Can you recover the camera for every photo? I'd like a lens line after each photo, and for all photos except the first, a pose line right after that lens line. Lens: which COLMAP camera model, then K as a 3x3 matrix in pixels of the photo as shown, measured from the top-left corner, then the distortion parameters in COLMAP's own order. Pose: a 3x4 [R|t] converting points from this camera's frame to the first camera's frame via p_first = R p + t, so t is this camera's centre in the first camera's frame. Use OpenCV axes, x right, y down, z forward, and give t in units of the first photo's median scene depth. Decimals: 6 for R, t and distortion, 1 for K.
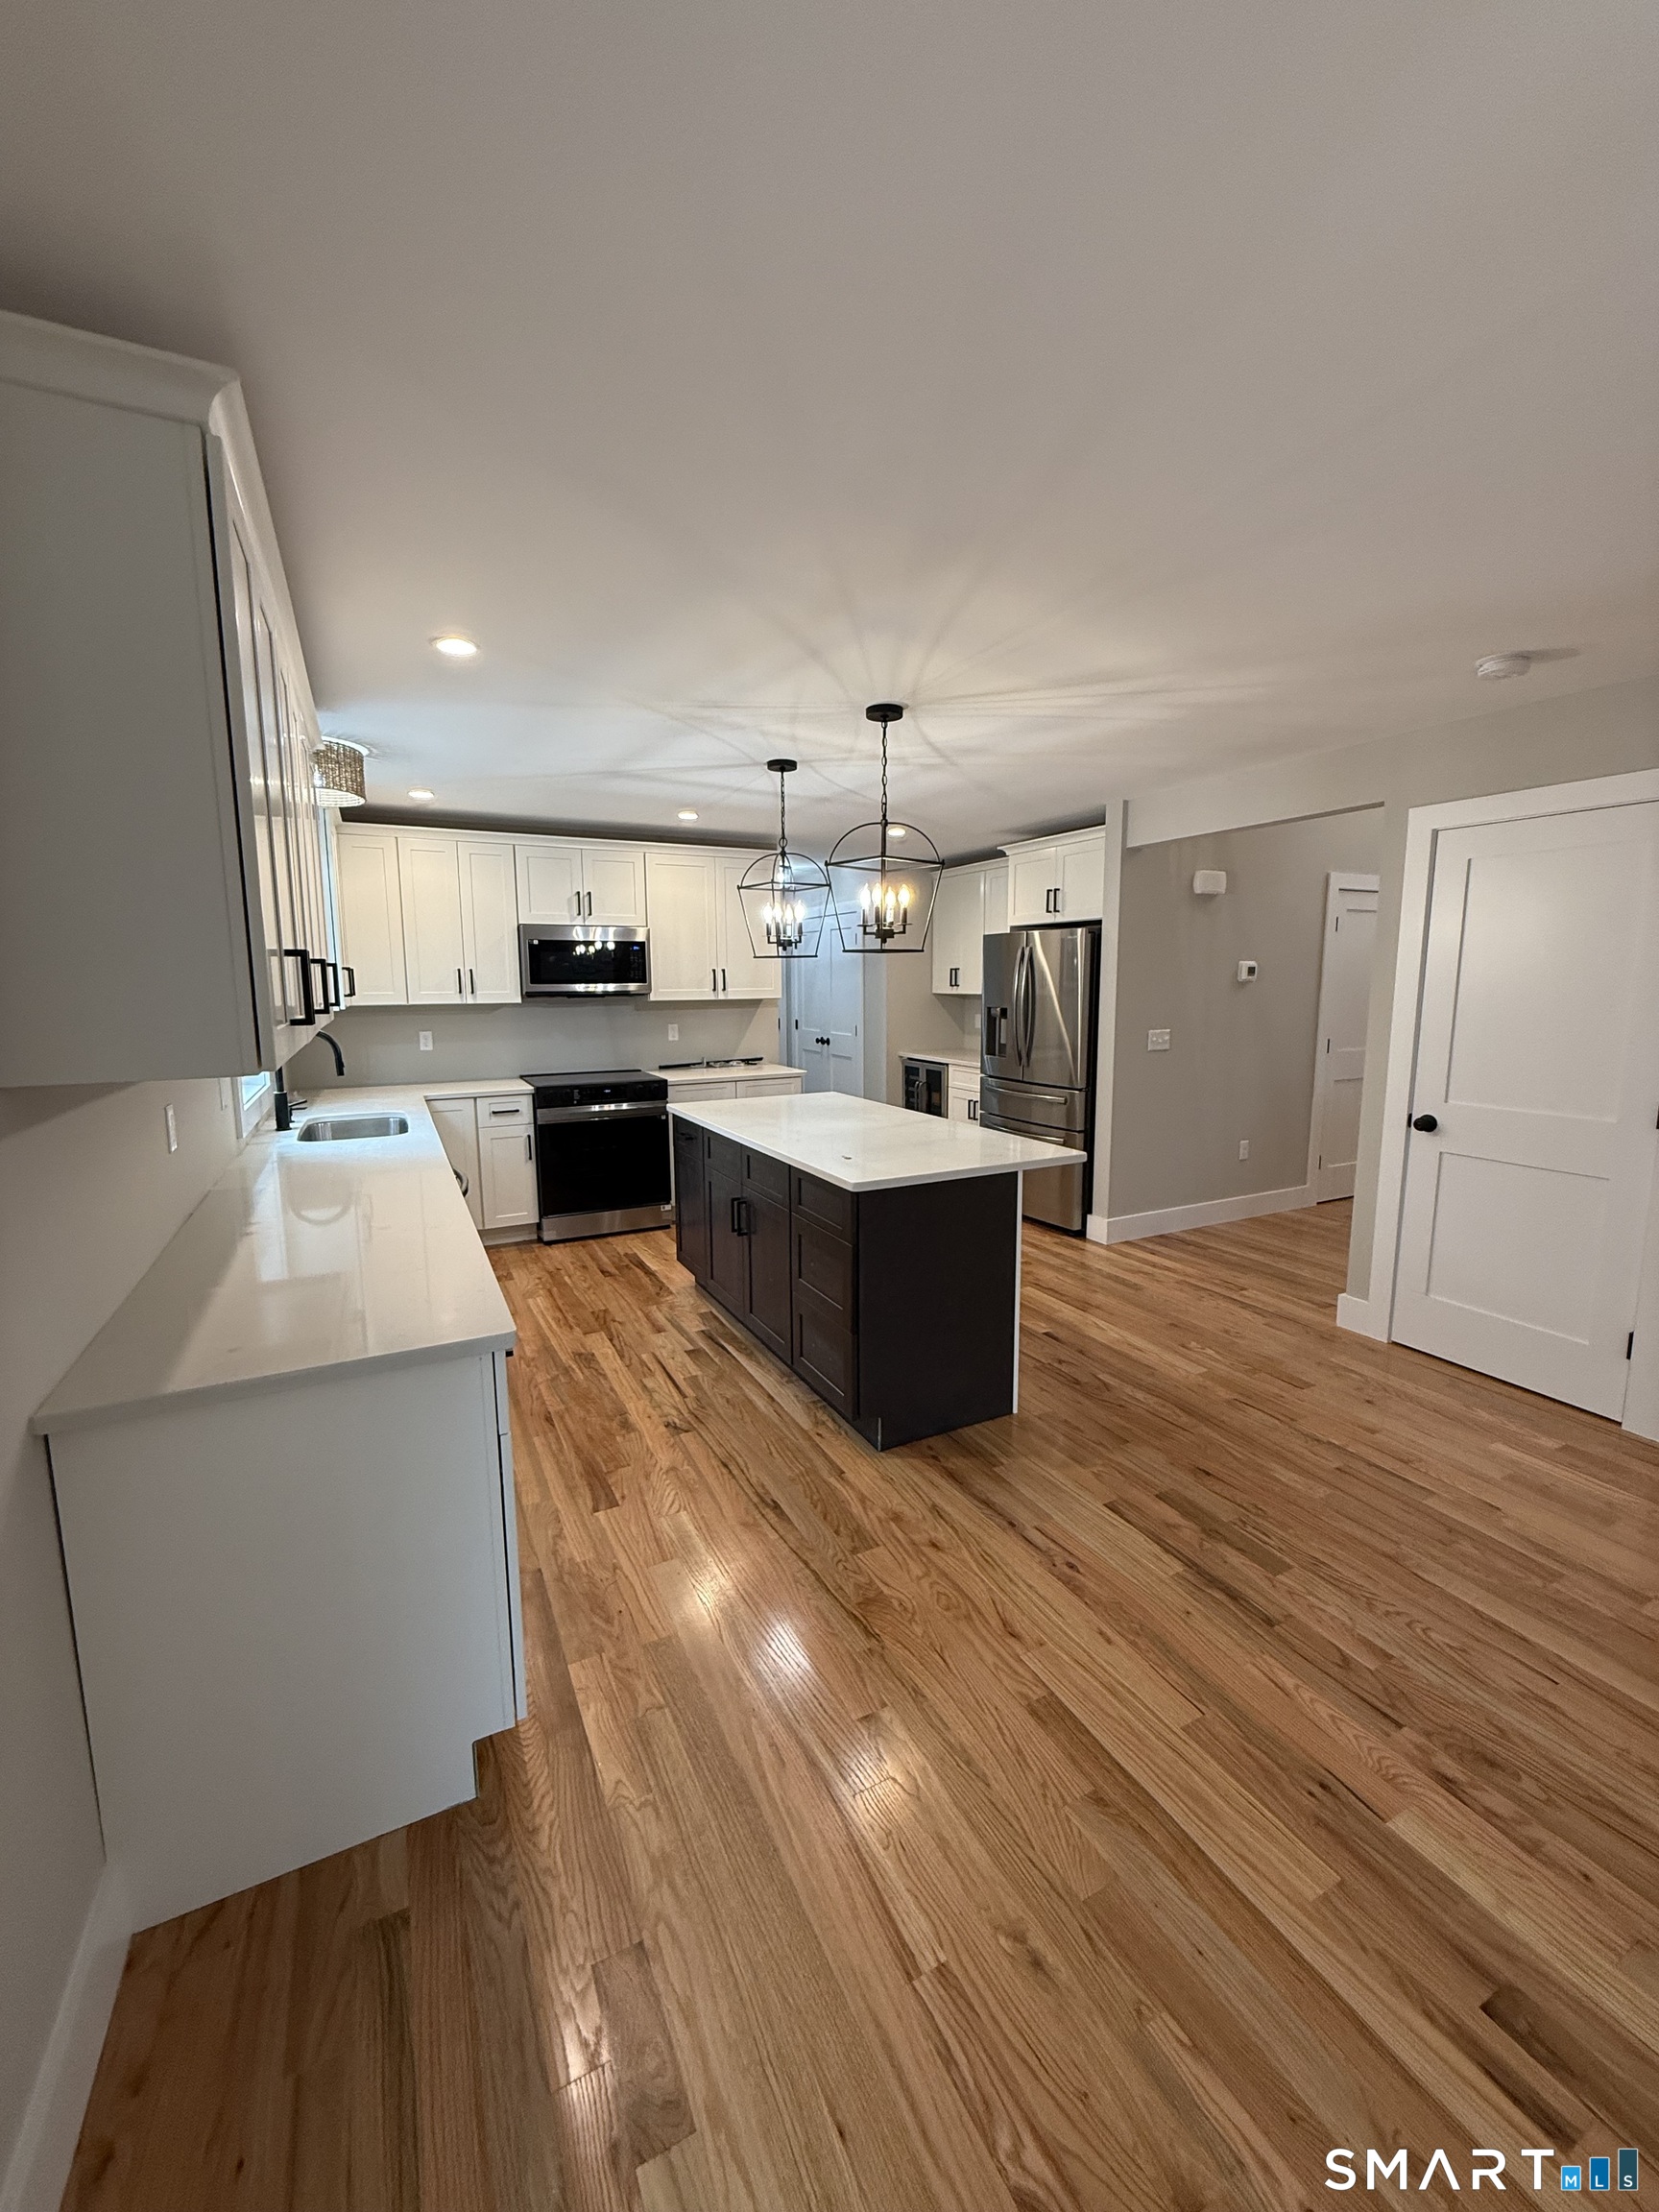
lens RADIAL K [[881.3, 0, 829.0], [0, 881.3, 1097.3], [0, 0, 1]] dist [-0.000193, 0.000096]
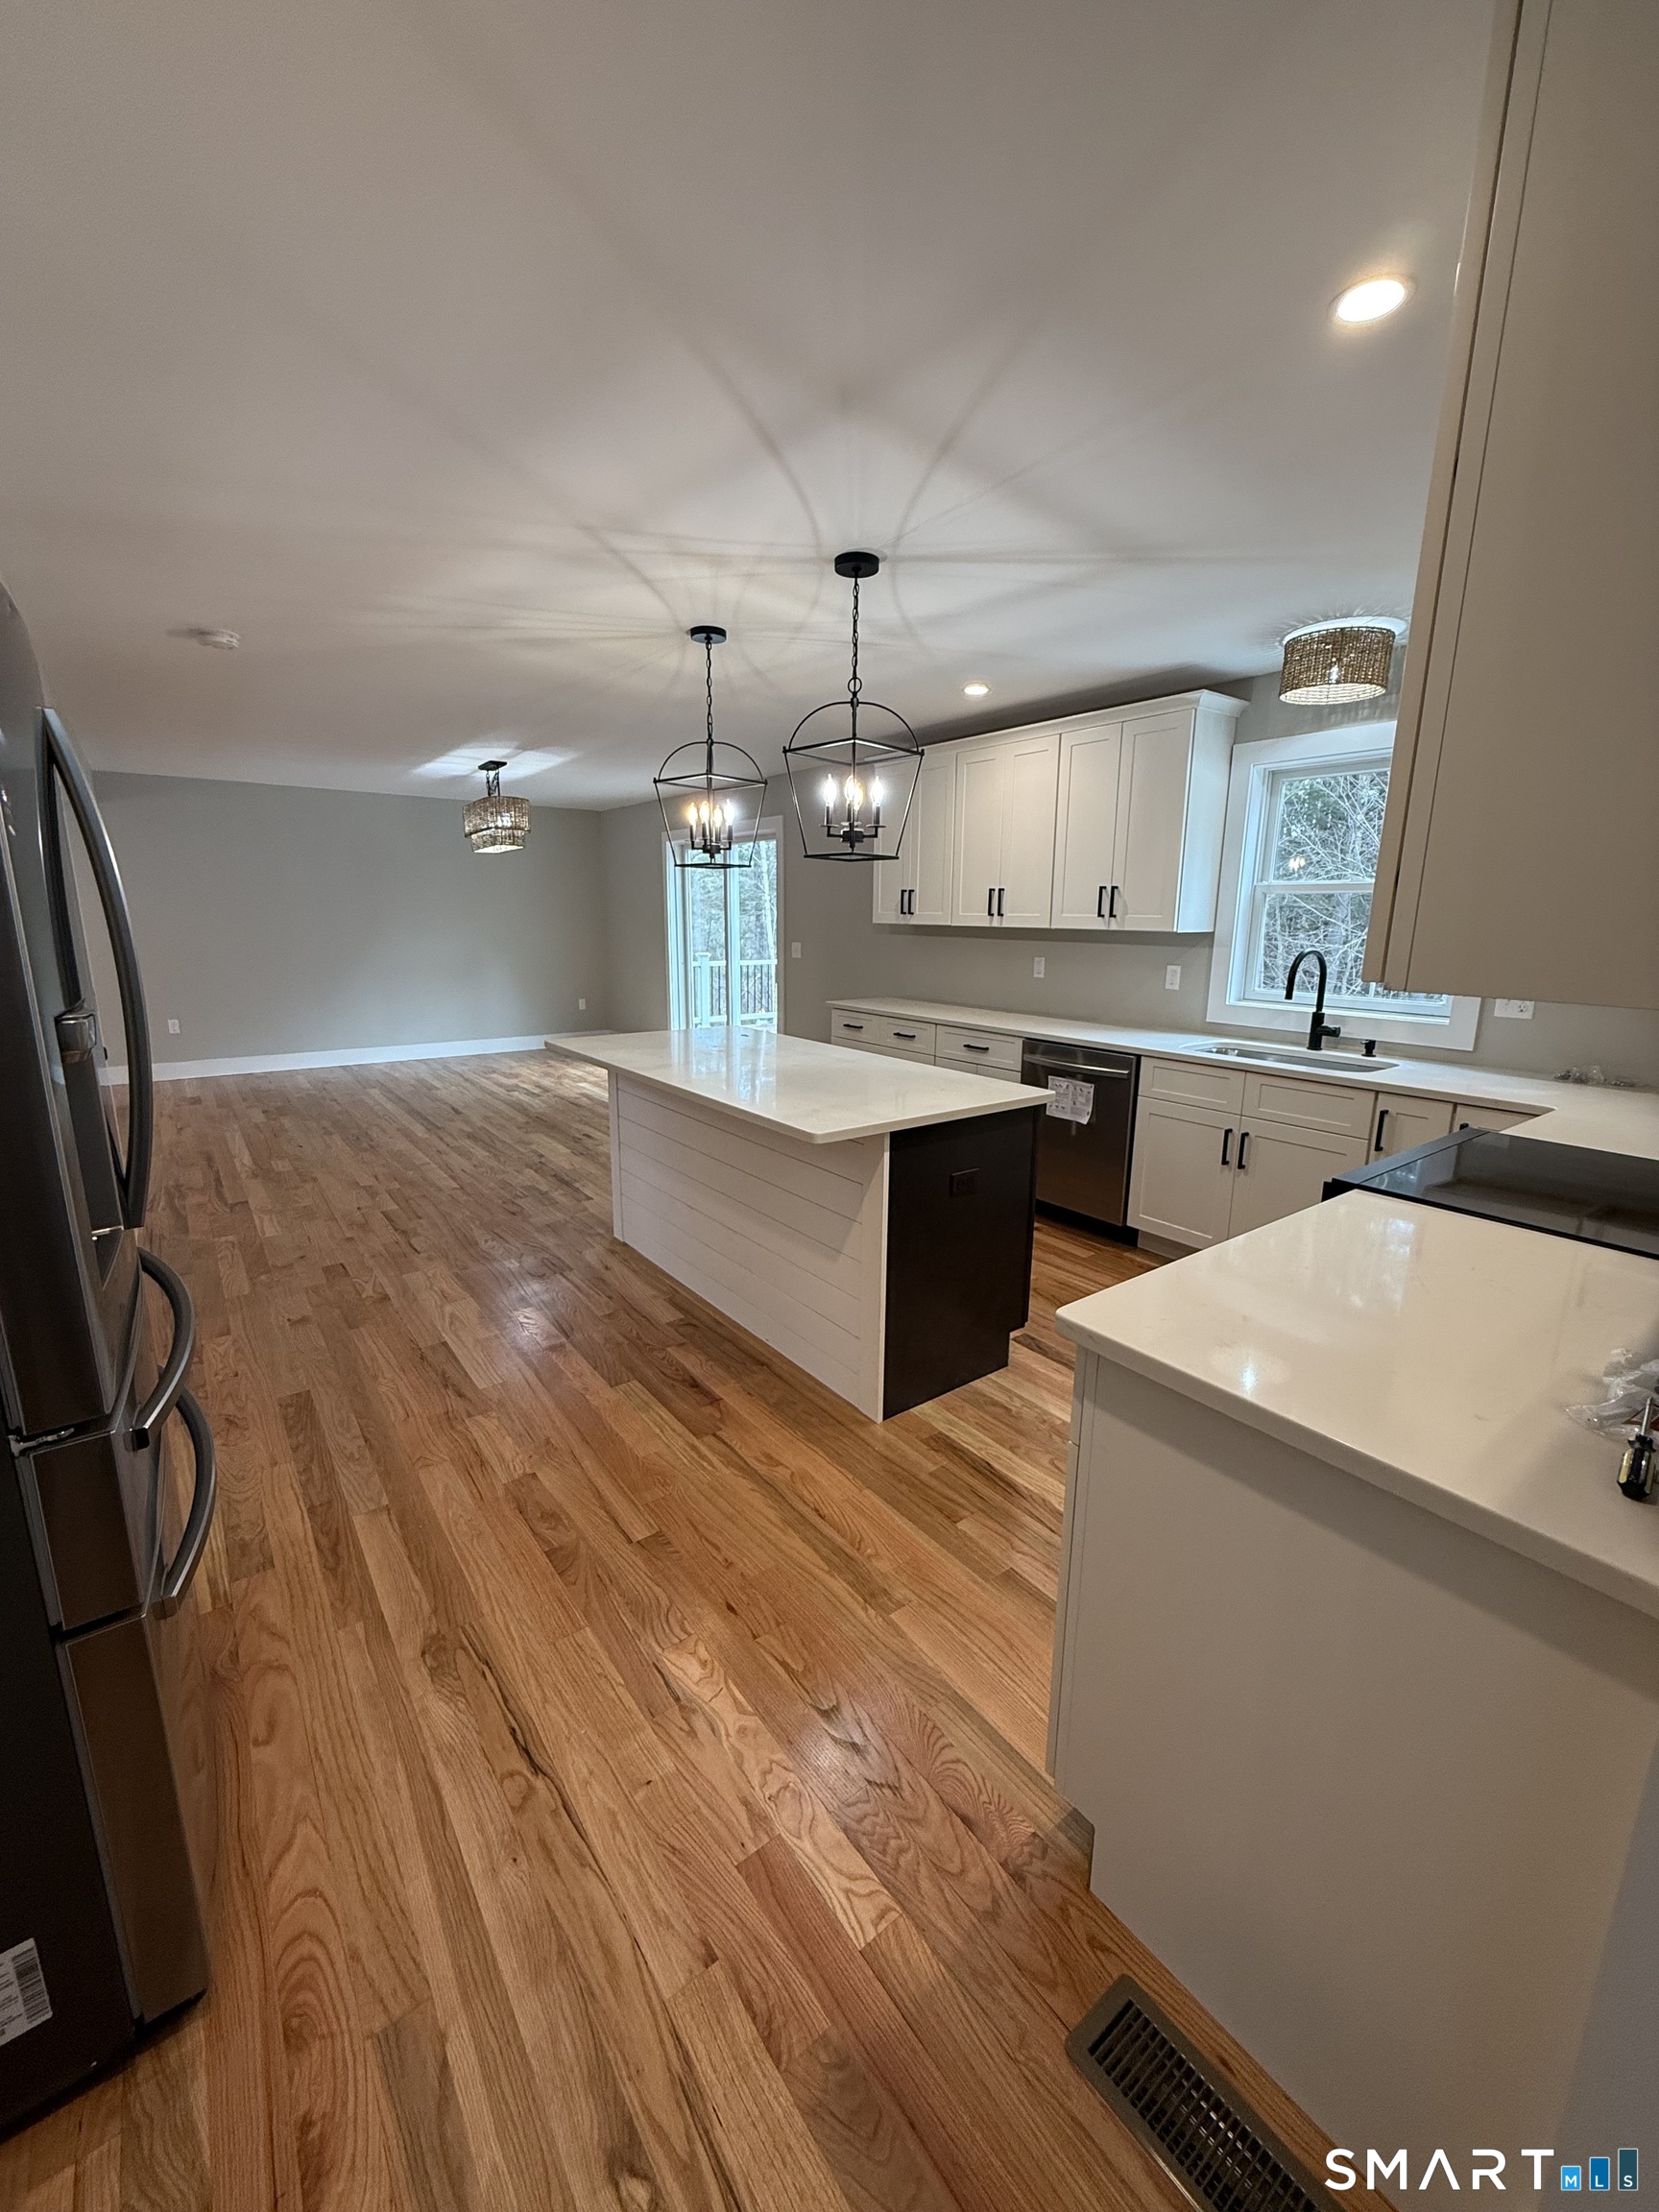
lens RADIAL K [[877.8, 0, 831.5], [0, 877.8, 1097.1], [0, 0, 1]] dist [-0.000789, -0.000226]
pose [[-0.984723, 0.030964, -0.171353, 0.139433], [-0.029225, 0.940715, 0.337936, -0.334793], [0.171659, 0.337781, -0.925439, 2.637789]]
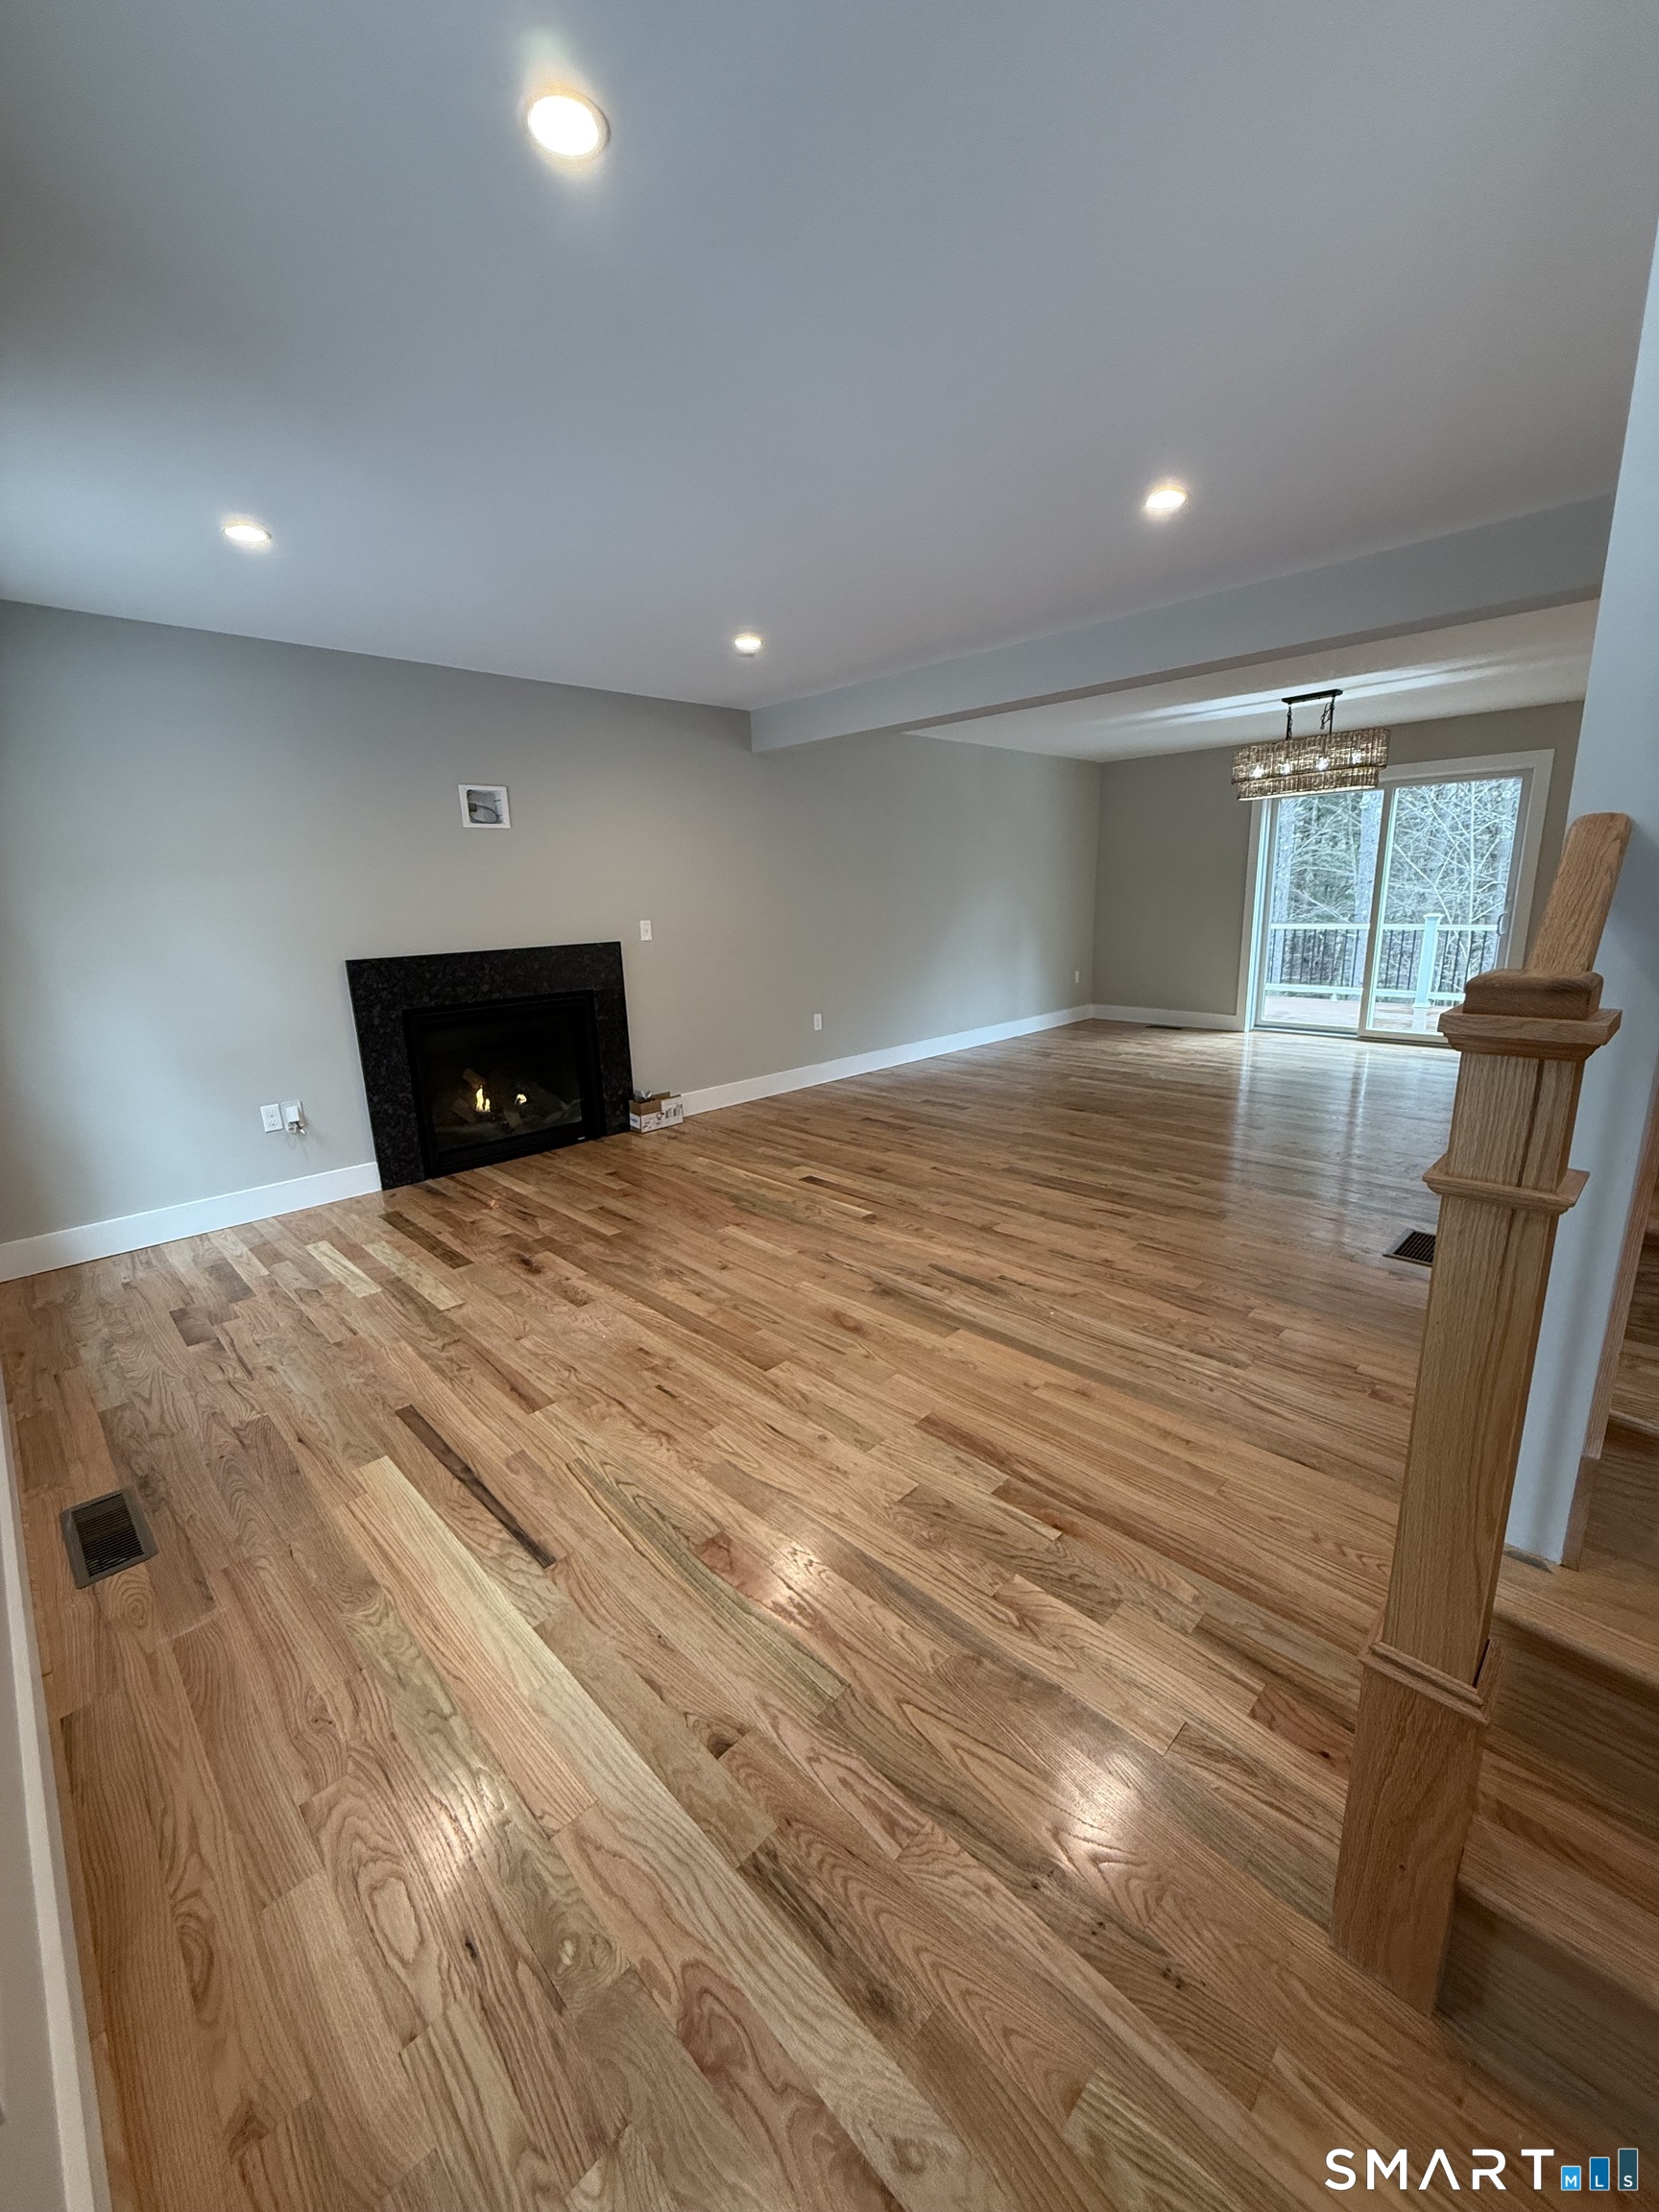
lens RADIAL K [[877.8, 0, 831.5], [0, 877.8, 1097.1], [0, 0, 1]] dist [-0.000789, -0.000226]
pose [[-0.951640, 0.105346, -0.288589, 2.478261], [-0.005457, 0.933426, 0.358729, -0.201421], [0.307167, 0.342956, -0.887710, 1.785577]]
